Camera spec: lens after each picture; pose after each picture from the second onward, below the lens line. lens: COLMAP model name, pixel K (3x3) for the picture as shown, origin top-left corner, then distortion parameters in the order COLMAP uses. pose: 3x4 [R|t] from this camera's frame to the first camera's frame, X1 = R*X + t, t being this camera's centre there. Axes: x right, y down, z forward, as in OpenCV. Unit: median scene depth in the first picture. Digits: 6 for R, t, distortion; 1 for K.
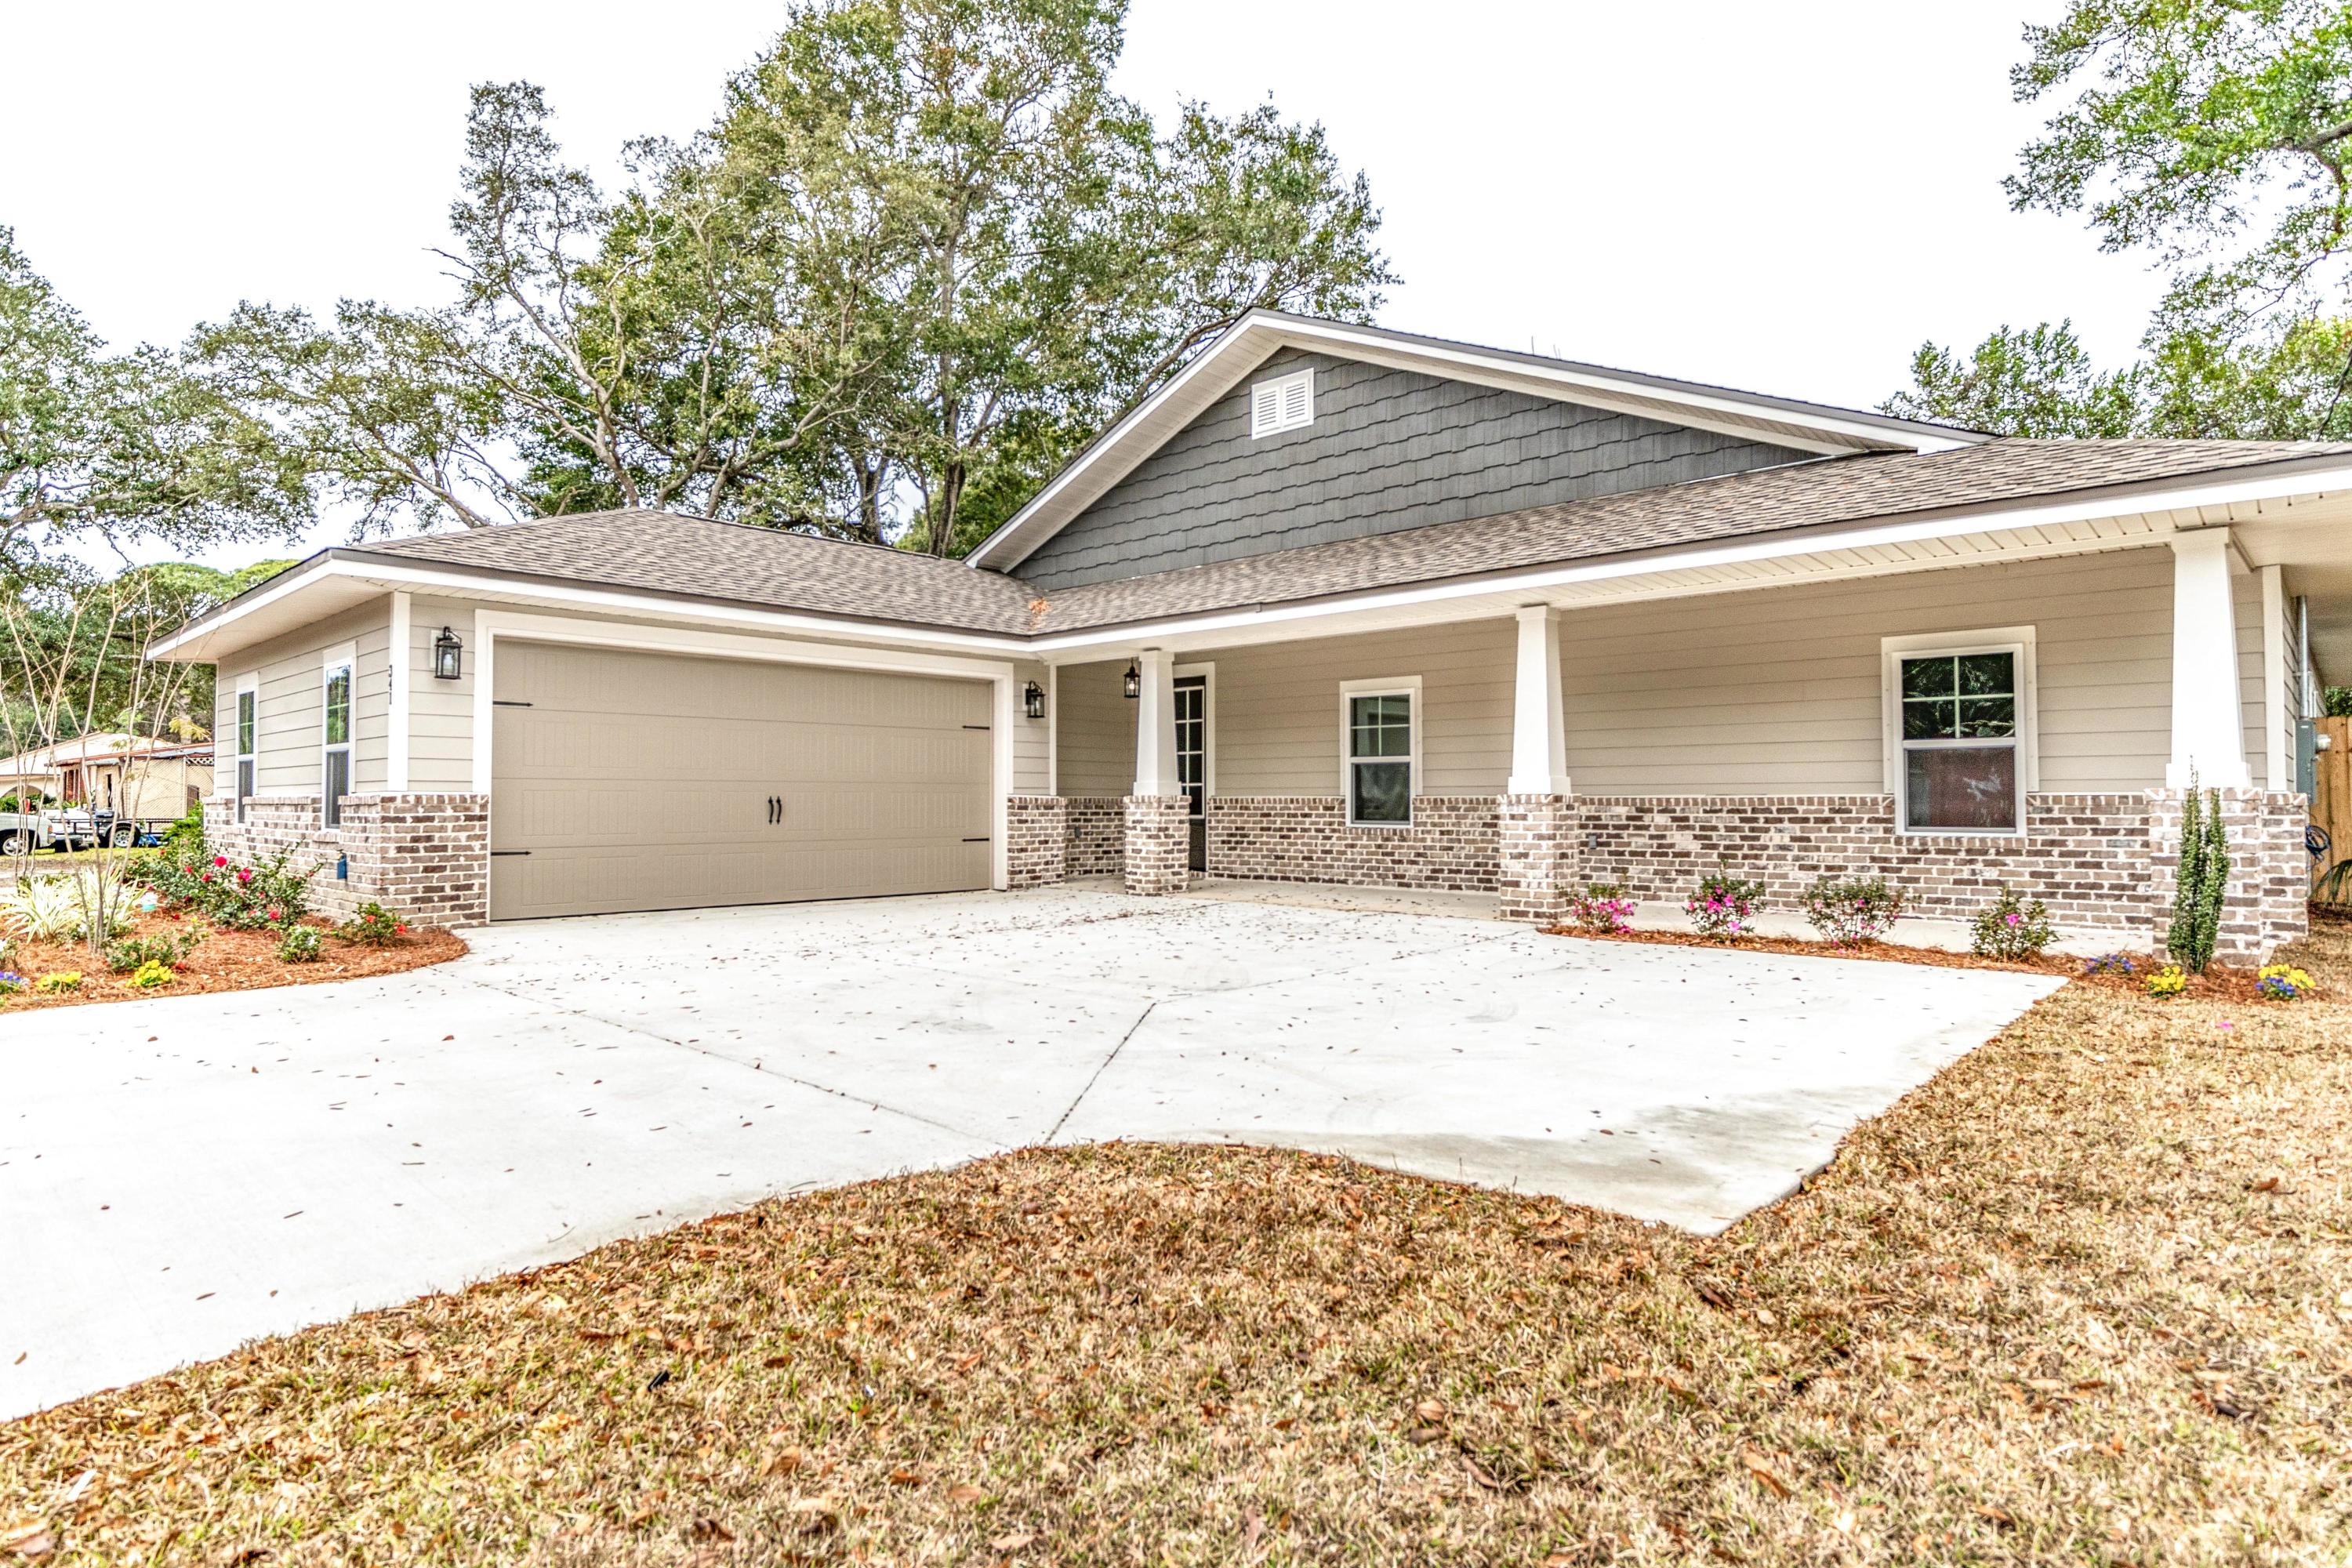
lens RADIAL K [[1213.5, 0, 1209.9], [0, 1213.5, 773.5], [0, 0, 1]] dist [-0.000745, -0.000689]
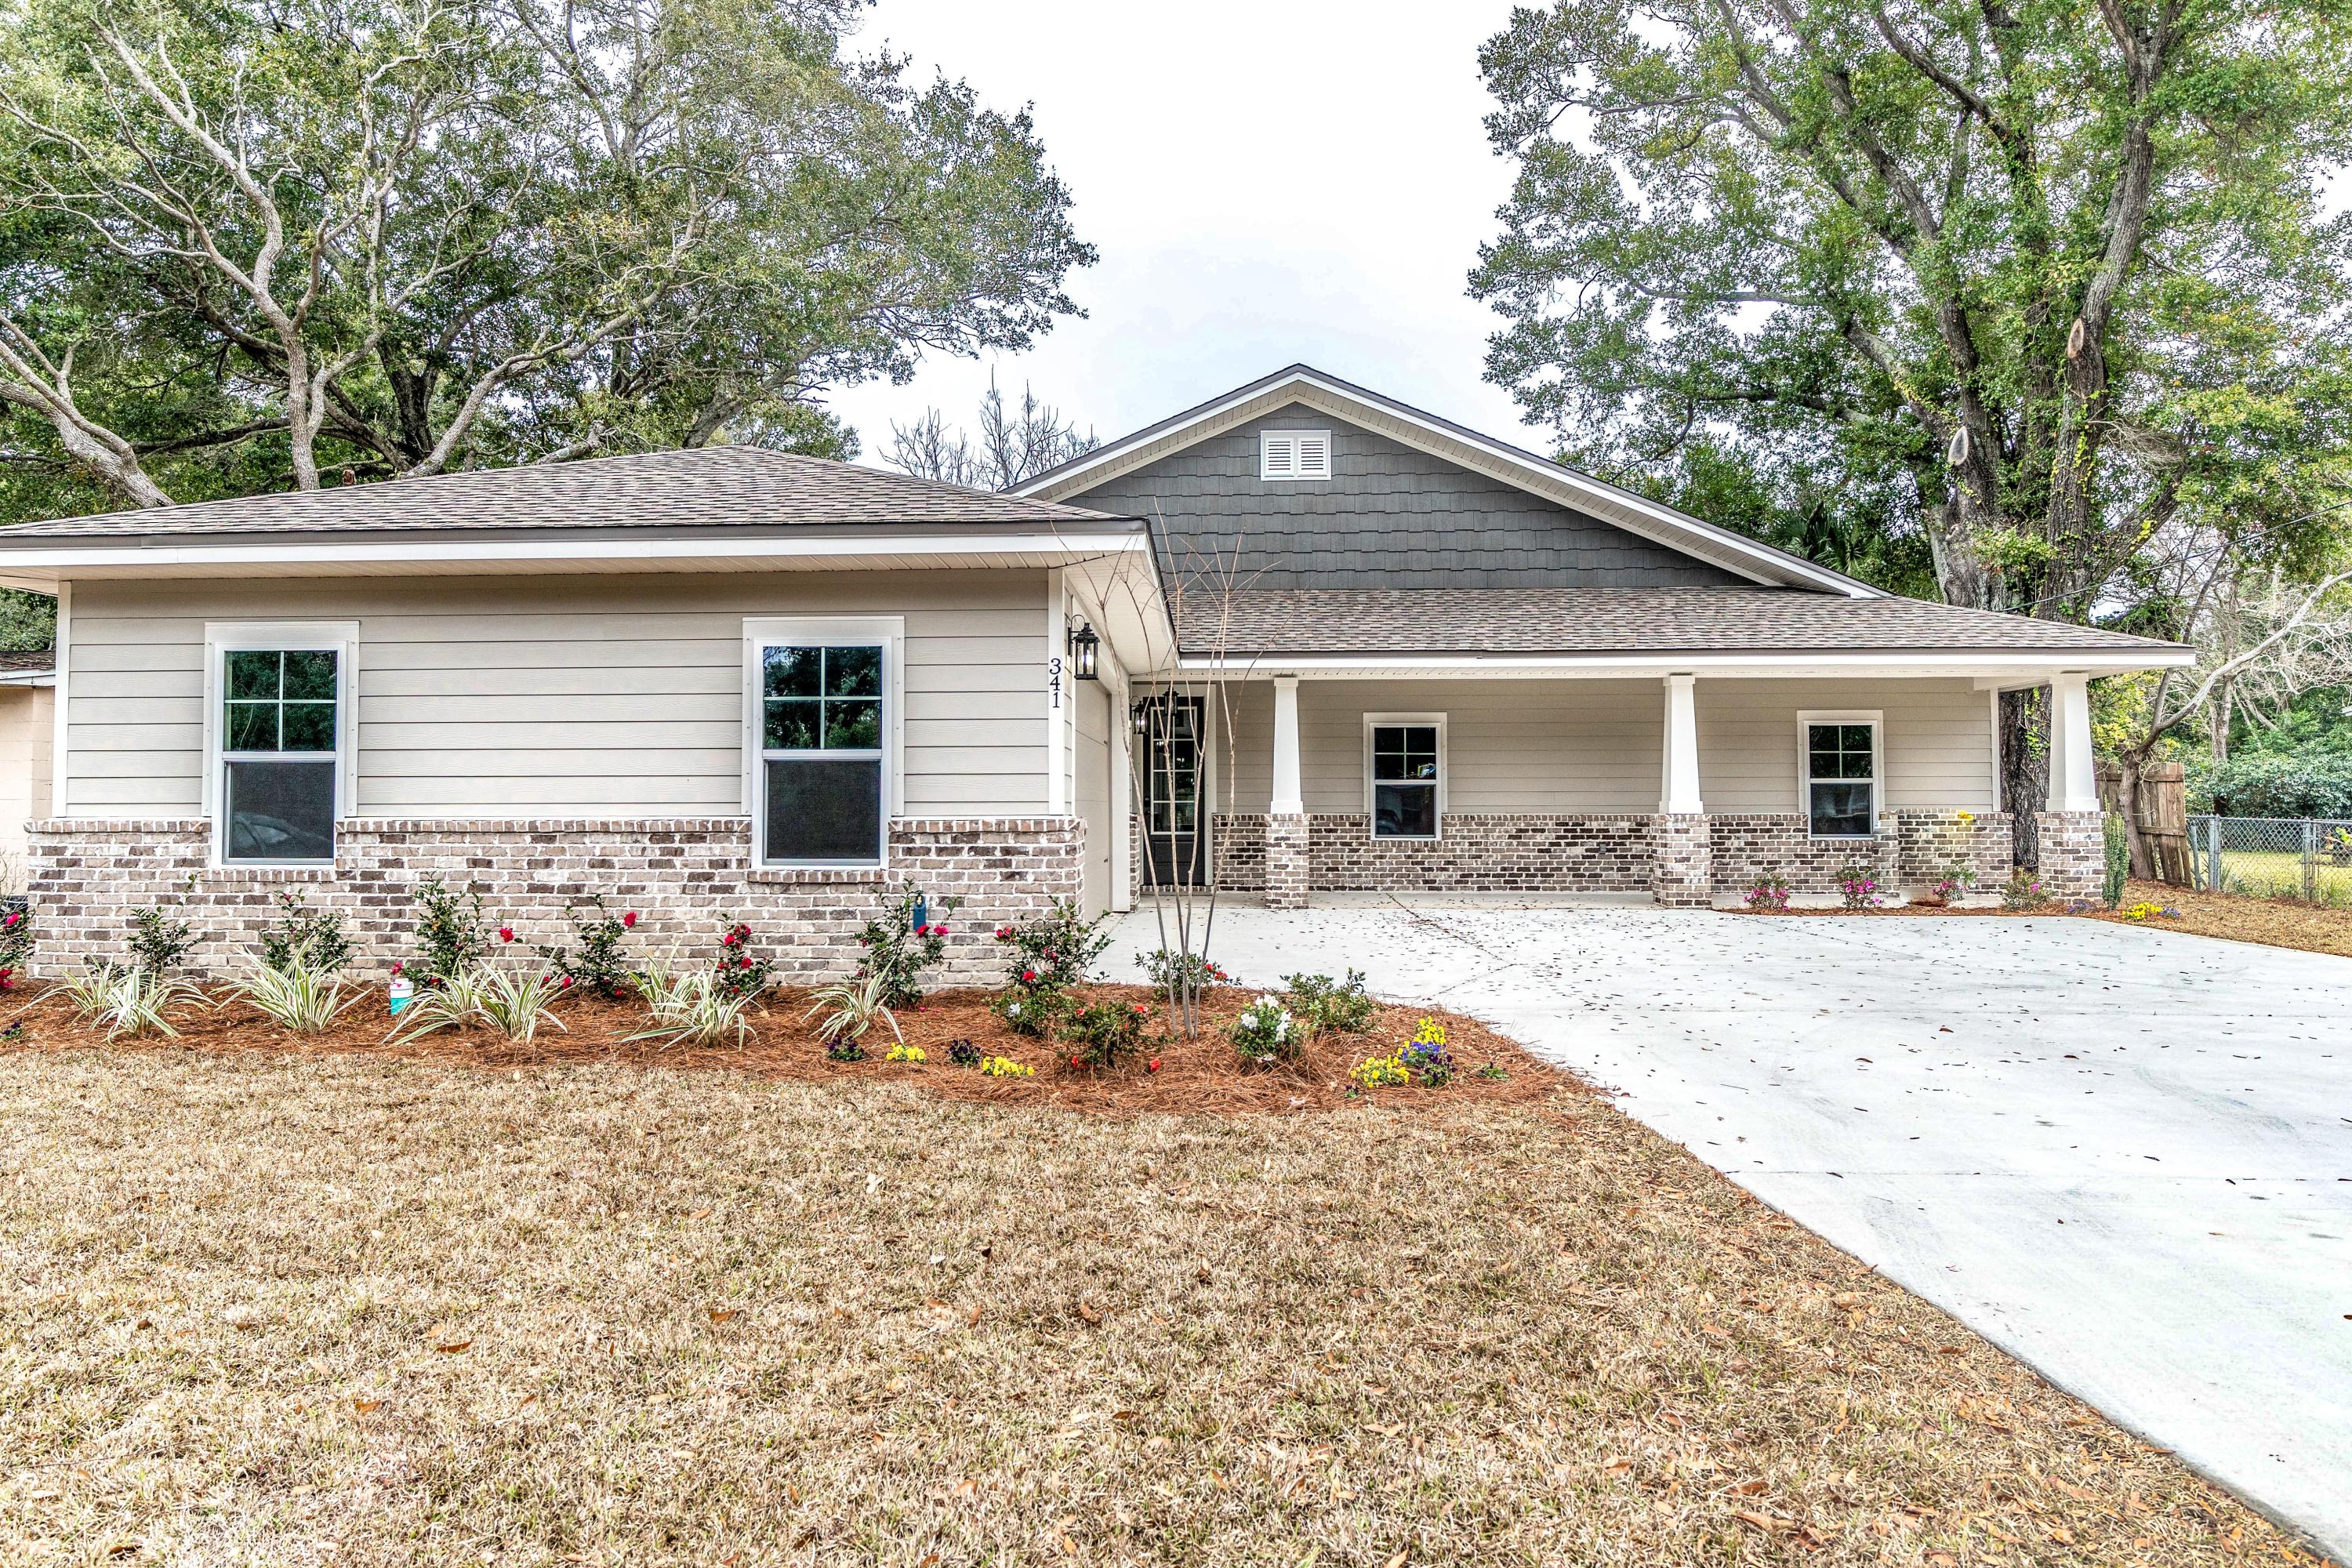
lens RADIAL K [[1263.0, 0, 1150.7], [0, 1263.0, 767.5], [0, 0, 1]] dist [-0.003269, -0.000835]
pose [[0.777383, 0.020043, 0.628709, -1.044644], [-0.013823, 0.999795, -0.014780, -0.005232], [-0.628876, 0.002799, 0.777500, 0.272540]]
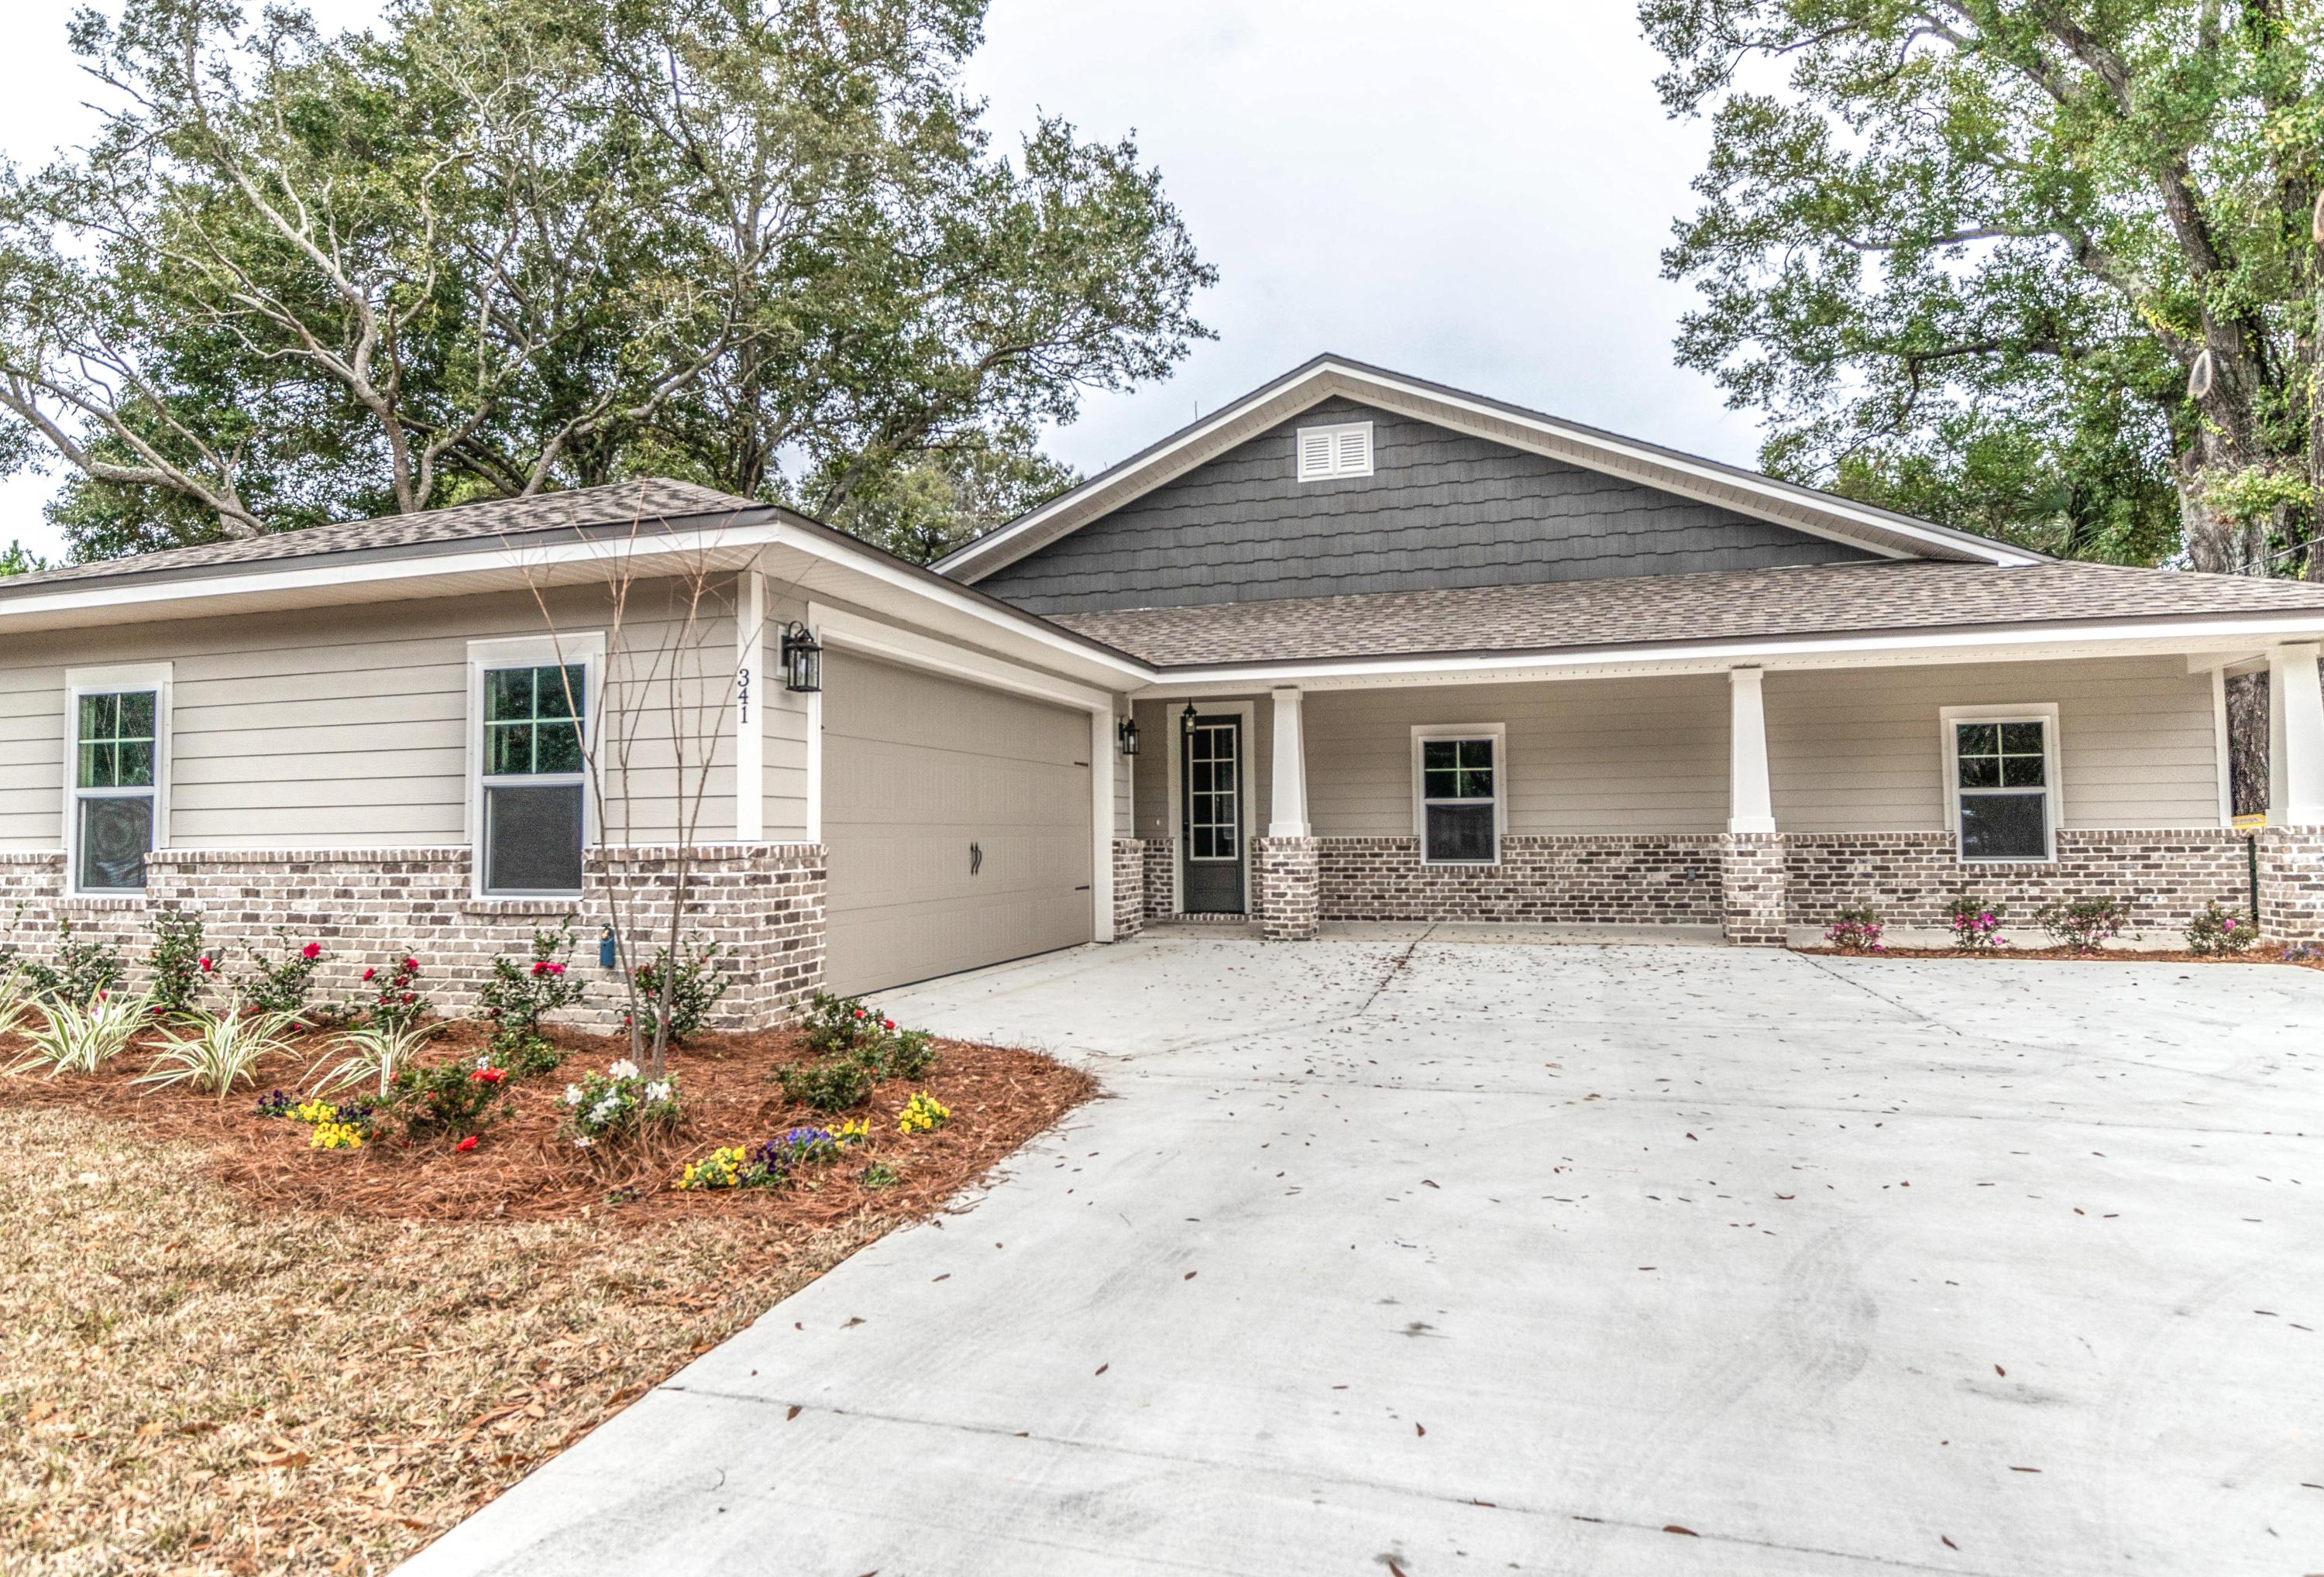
lens RADIAL K [[1209.6, 0, 1180.9], [0, 1209.6, 776.1], [0, 0, 1]] dist [-0.000342, 0.000487]
pose [[0.903801, 0.012227, 0.427779, -0.678387], [0.000116, 0.999585, -0.028815, -0.003576], [-0.427954, 0.026093, 0.903424, 0.199423]]
